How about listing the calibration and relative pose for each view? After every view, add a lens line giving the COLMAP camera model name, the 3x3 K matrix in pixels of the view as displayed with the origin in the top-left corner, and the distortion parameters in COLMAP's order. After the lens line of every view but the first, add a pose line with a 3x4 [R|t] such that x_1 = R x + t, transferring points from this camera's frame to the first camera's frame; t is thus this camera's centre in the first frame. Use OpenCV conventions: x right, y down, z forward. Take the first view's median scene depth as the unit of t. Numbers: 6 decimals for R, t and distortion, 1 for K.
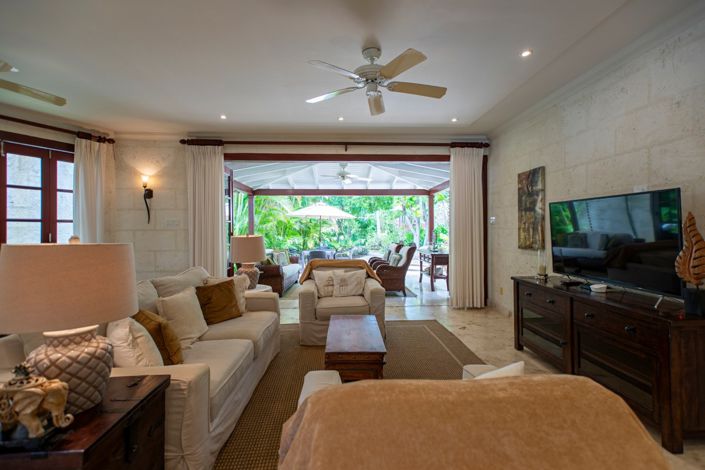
lens RADIAL K [[323.9, 0, 353.8], [0, 323.9, 231.6], [0, 0, 1]] dist [-0.003093, -0.000103]
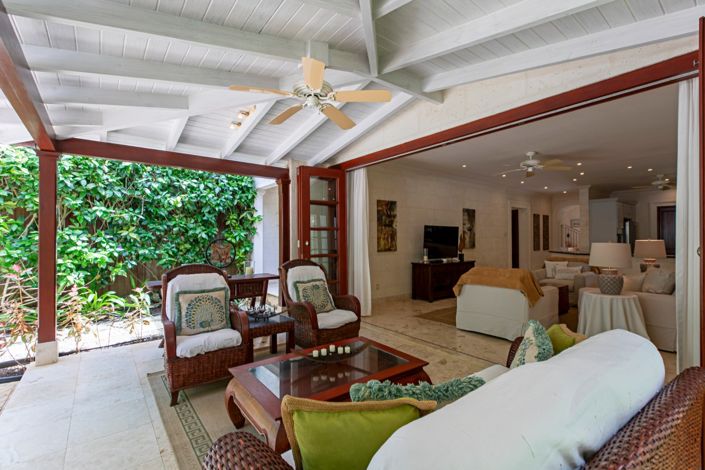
lens RADIAL K [[323.9, 0, 350.6], [0, 323.9, 234.9], [0, 0, 1]] dist [-0.003093, -0.000103]
pose [[-0.588254, 0.002164, 0.808673, -0.611854], [0.002876, 0.999996, -0.000584, -0.024018], [-0.808671, 0.001982, -0.588258, 2.059072]]
